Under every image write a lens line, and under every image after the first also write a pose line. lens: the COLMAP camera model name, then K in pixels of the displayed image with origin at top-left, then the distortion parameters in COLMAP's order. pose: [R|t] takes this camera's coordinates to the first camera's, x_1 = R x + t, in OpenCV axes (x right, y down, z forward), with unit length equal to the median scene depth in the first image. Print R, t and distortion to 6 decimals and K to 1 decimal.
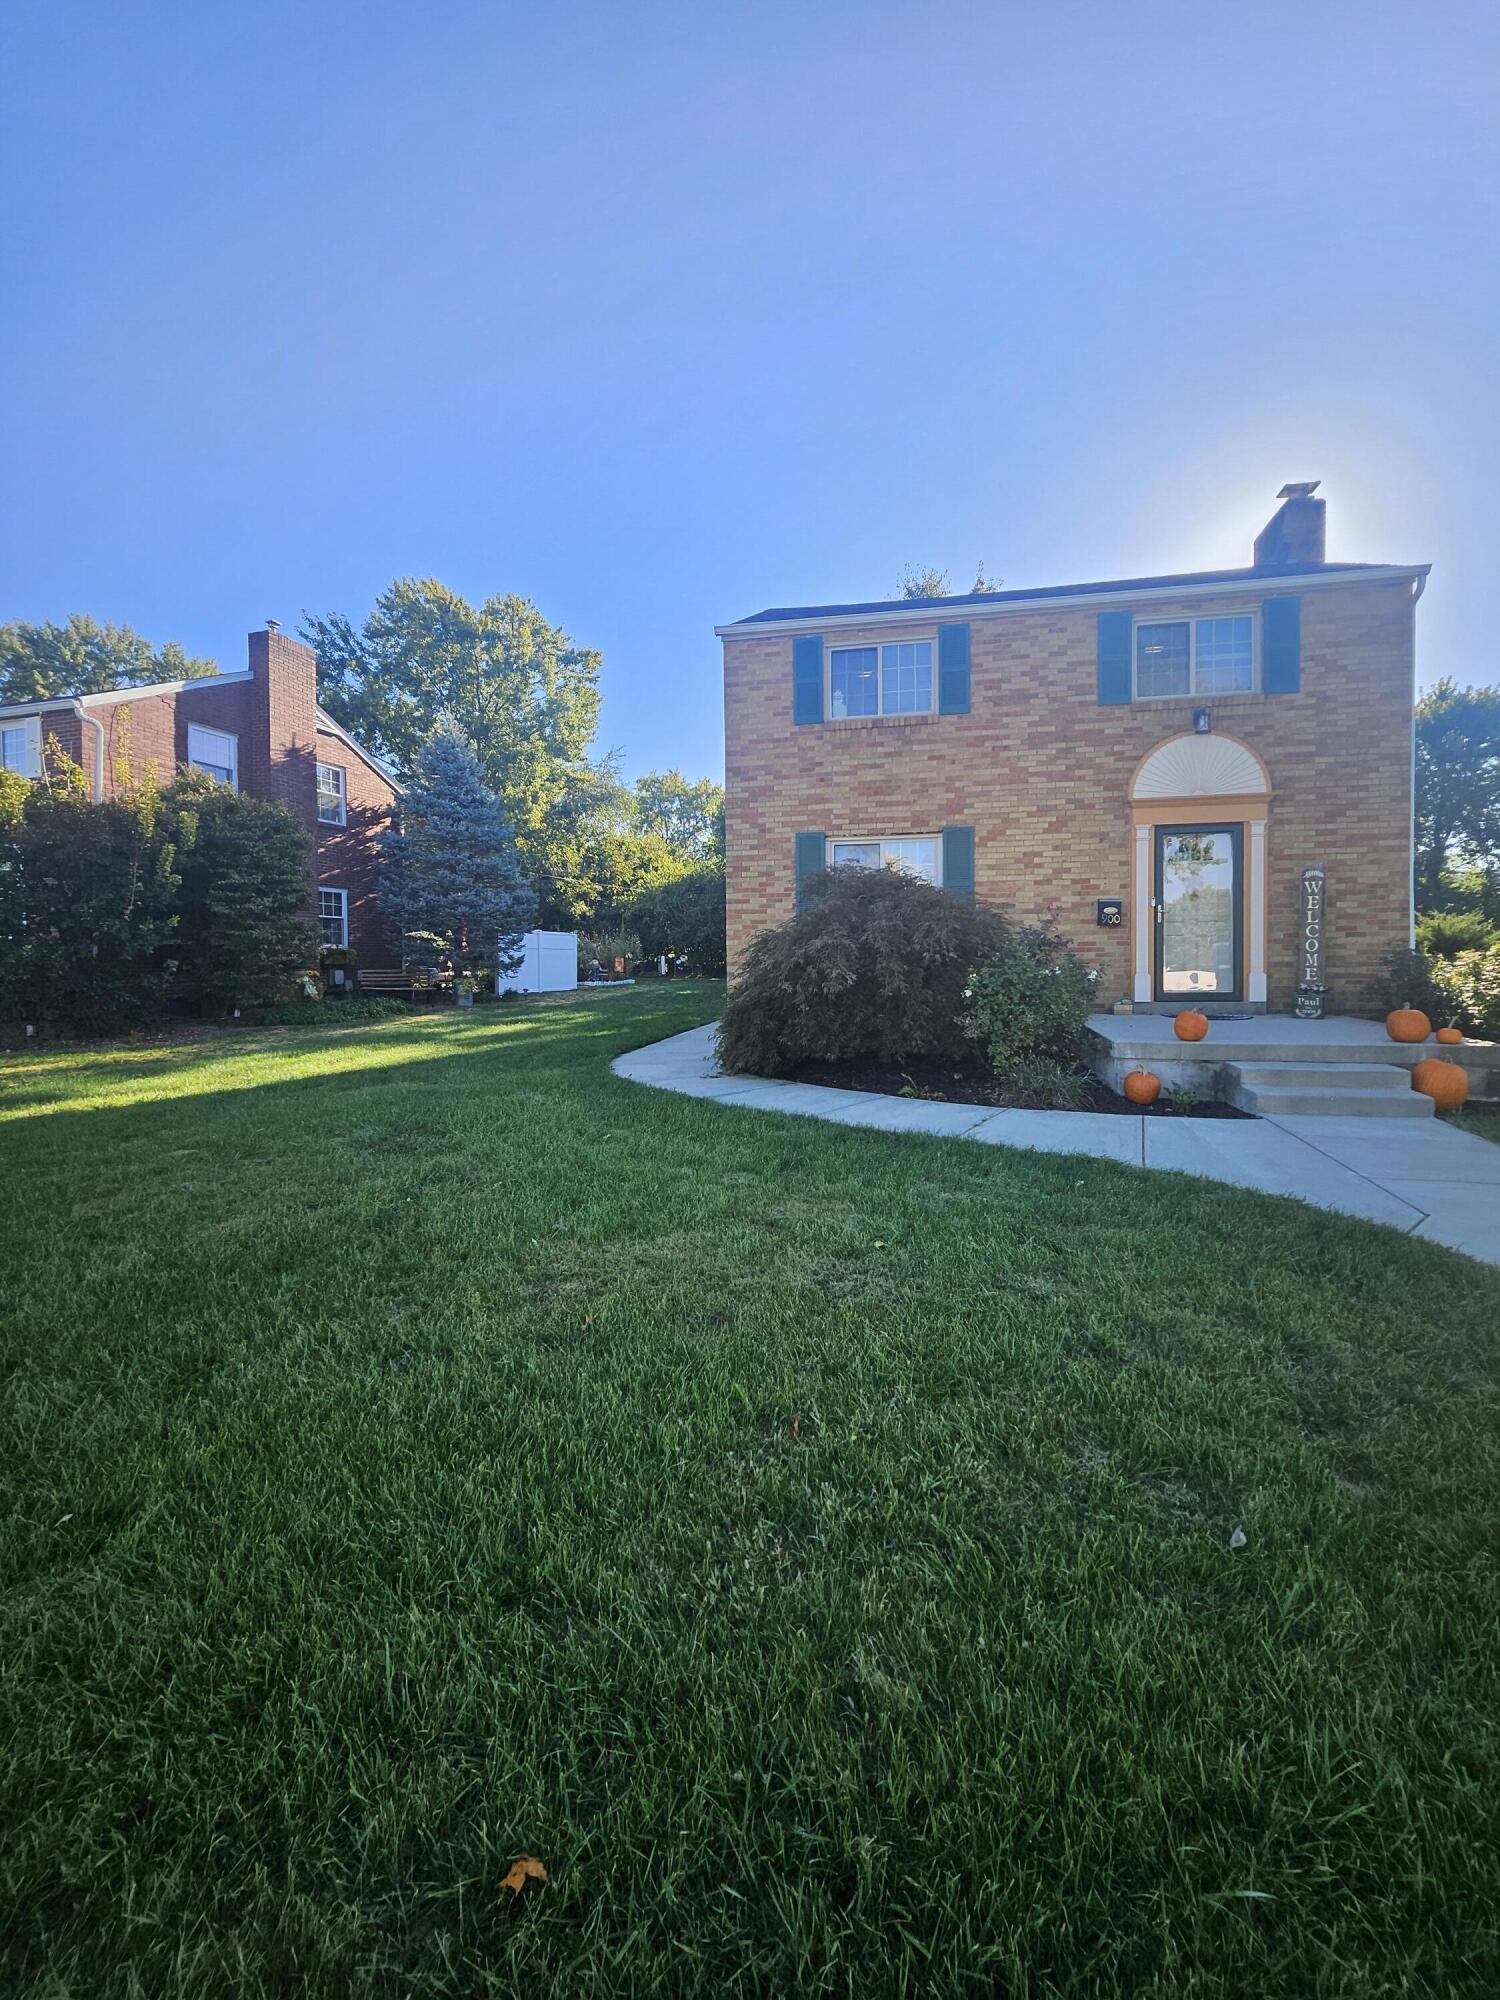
lens RADIAL K [[781.4, 0, 740.0], [0, 781.4, 985.5], [0, 0, 1]] dist [0.001655, -0.000890]
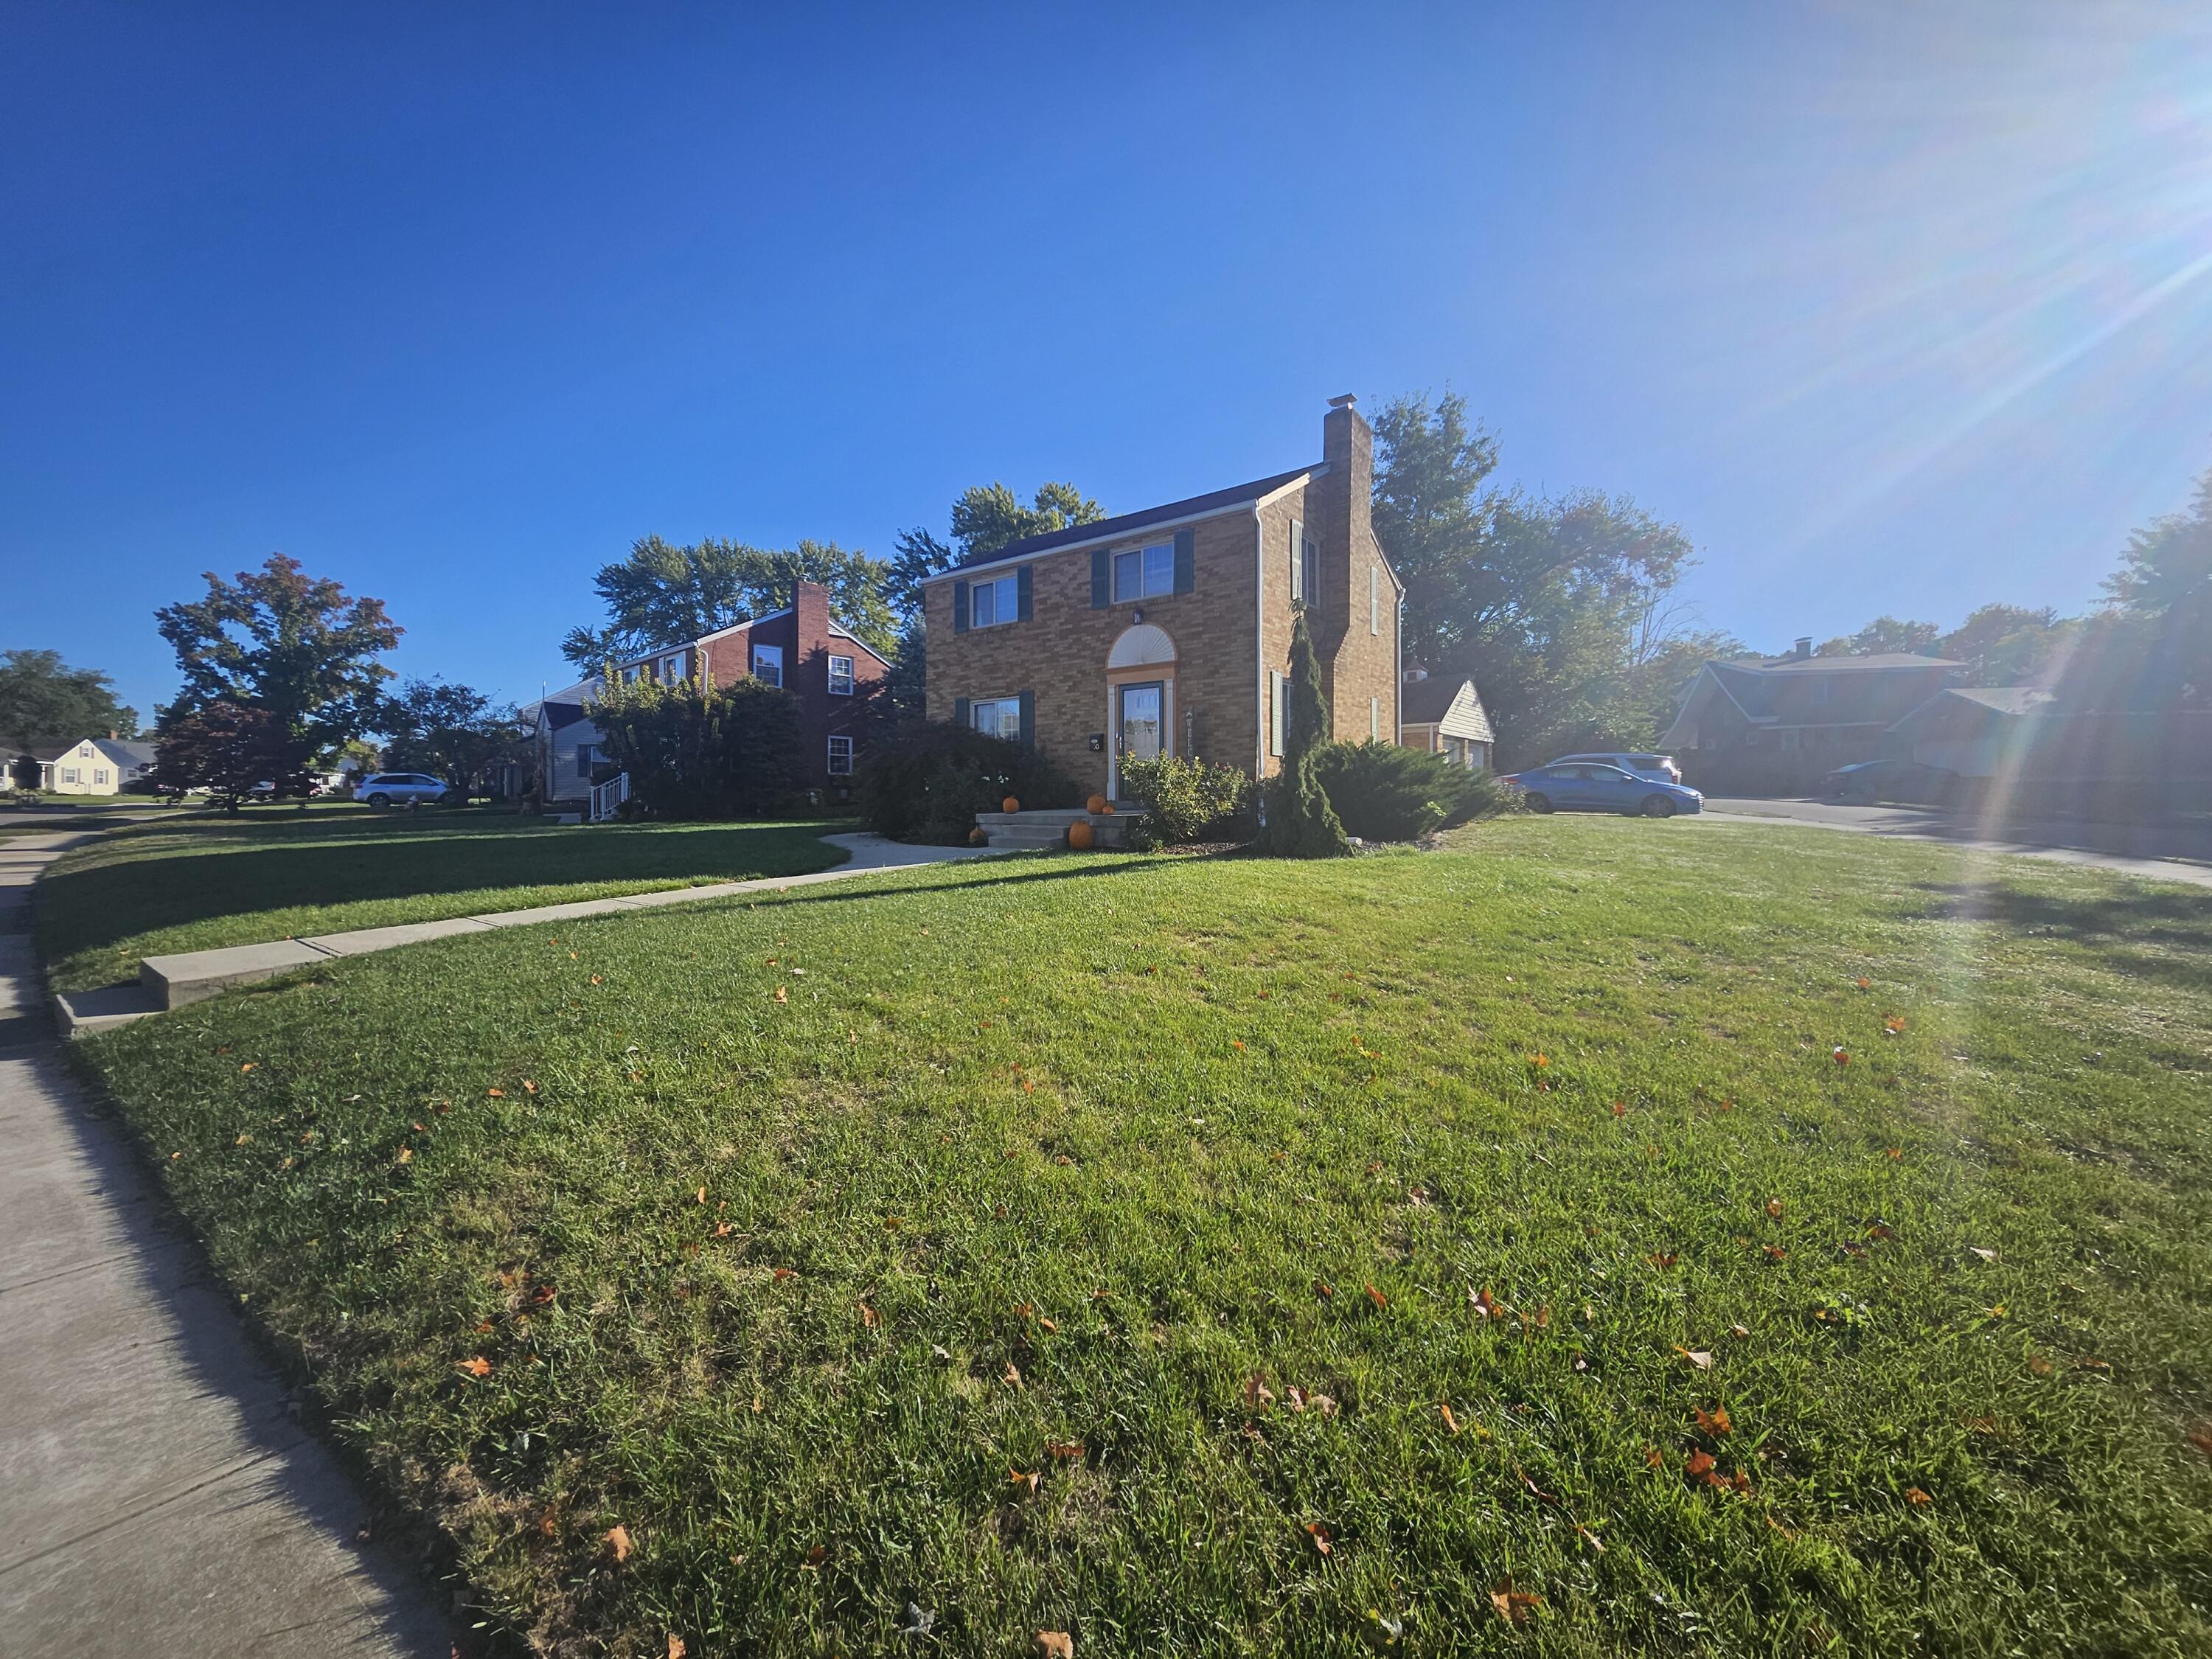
lens RADIAL K [[864.3, 0, 1094.0], [0, 864.3, 822.3], [0, 0, 1]] dist [0.001655, -0.000890]
pose [[0.891552, 0.013806, -0.452708, 1.096223], [-0.014091, 0.999897, 0.002741, 0.054404], [0.452700, 0.003936, 0.891654, -0.471430]]
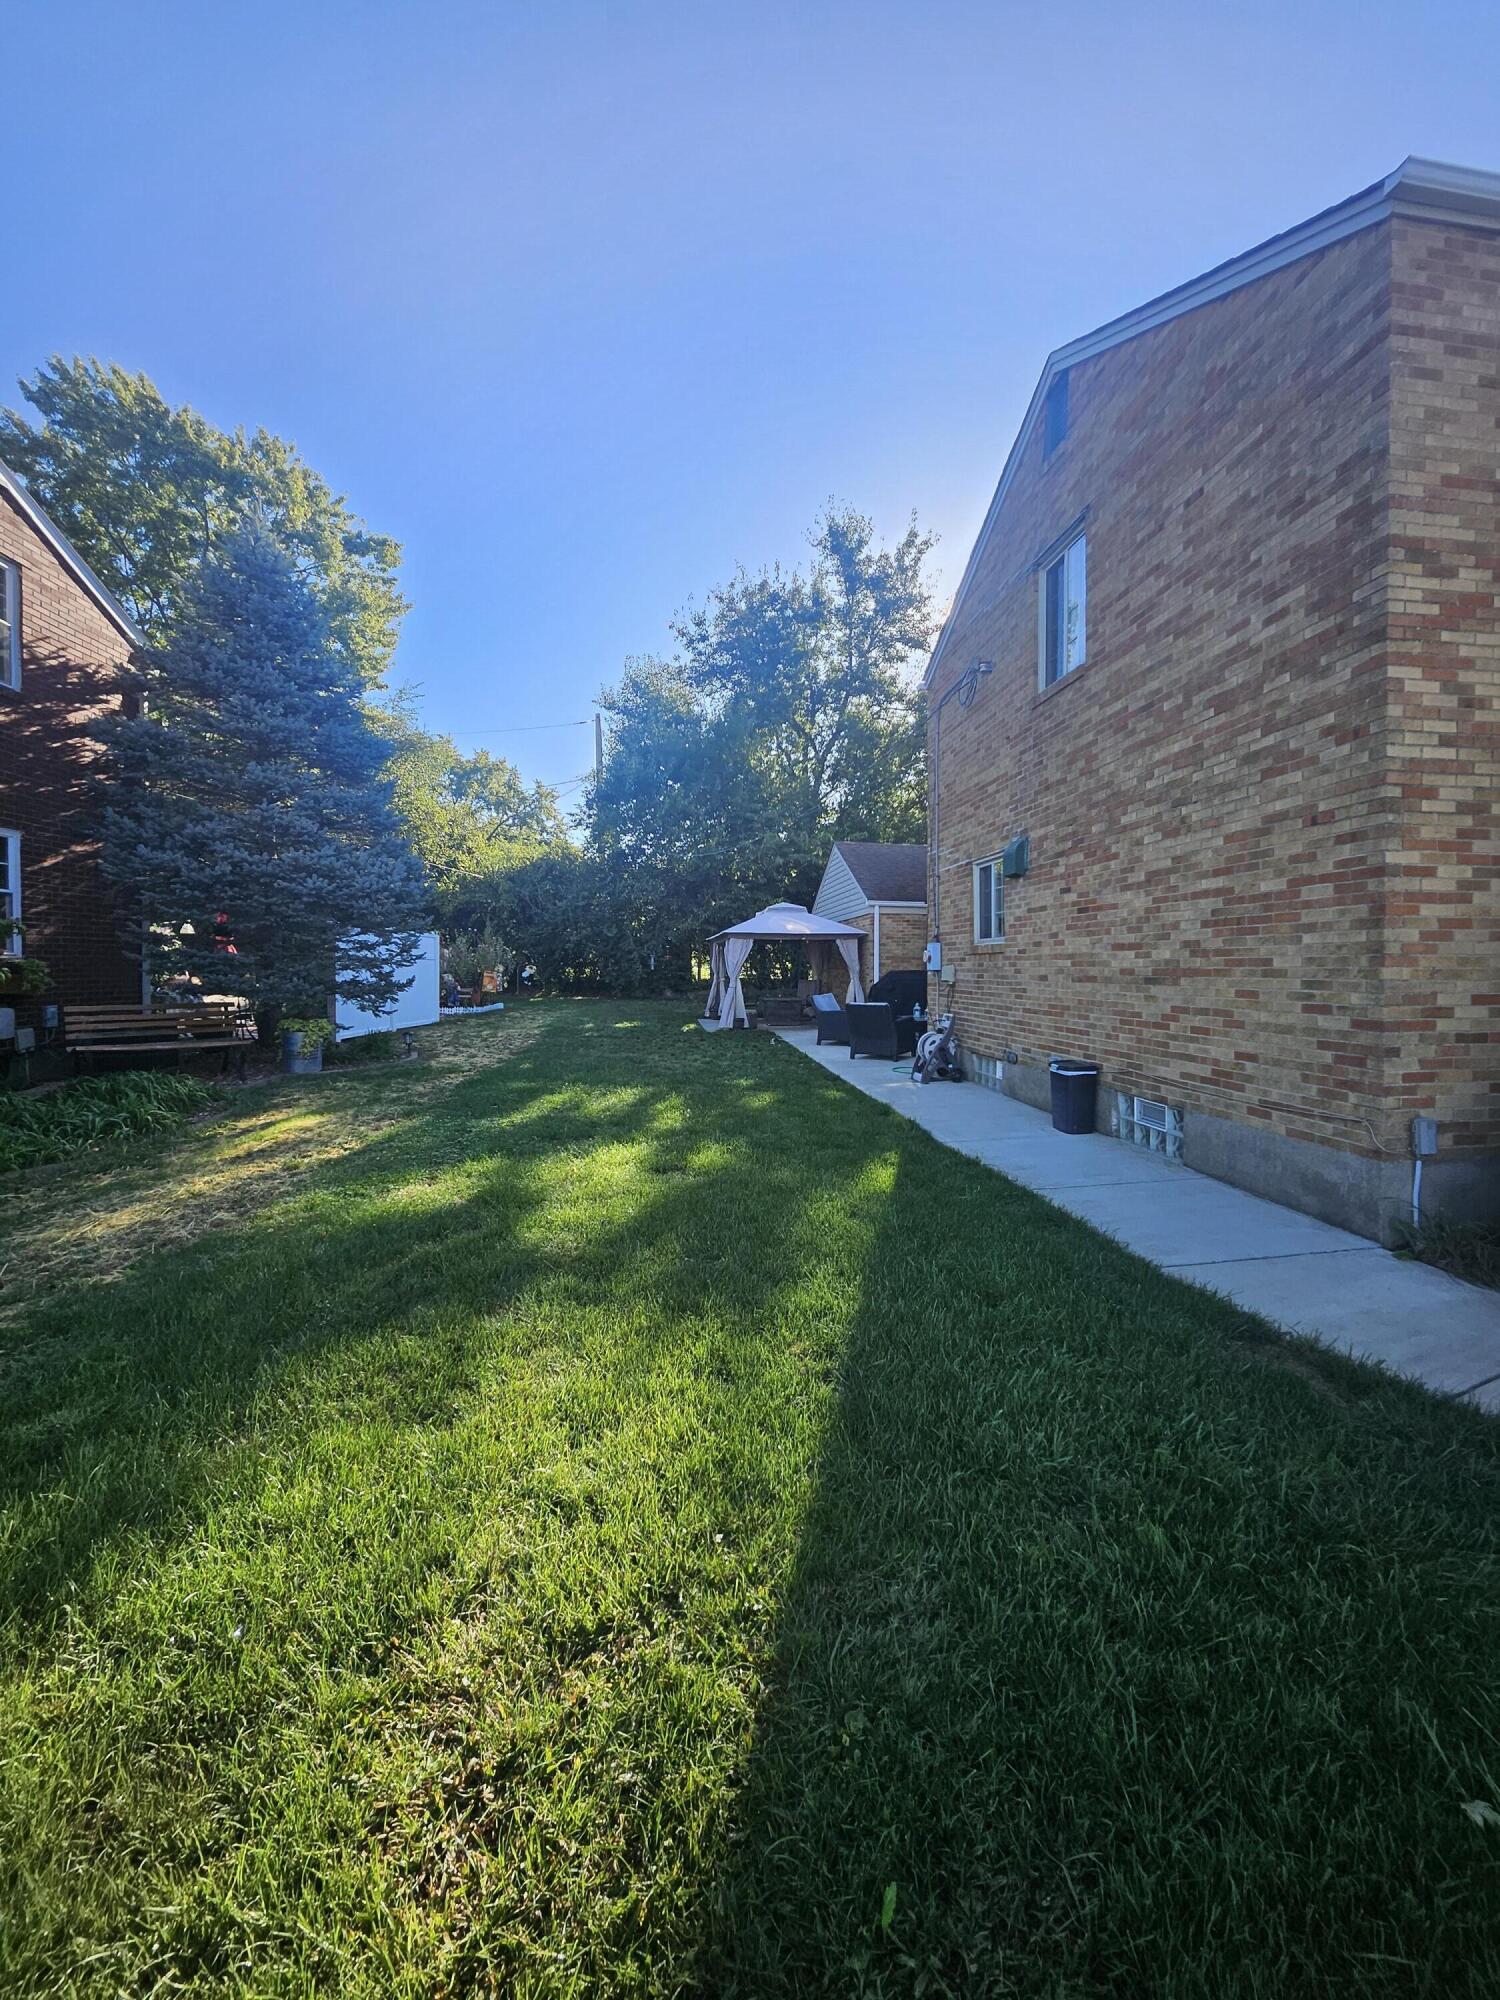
lens RADIAL K [[781.4, 0, 738.6], [0, 781.4, 984.1], [0, 0, 1]] dist [0.001655, -0.000890]
pose [[0.937984, -0.001061, 0.346677, -0.424522], [0.003611, 0.999971, -0.006710, -0.043717], [-0.346660, 0.007546, 0.937960, 0.672722]]
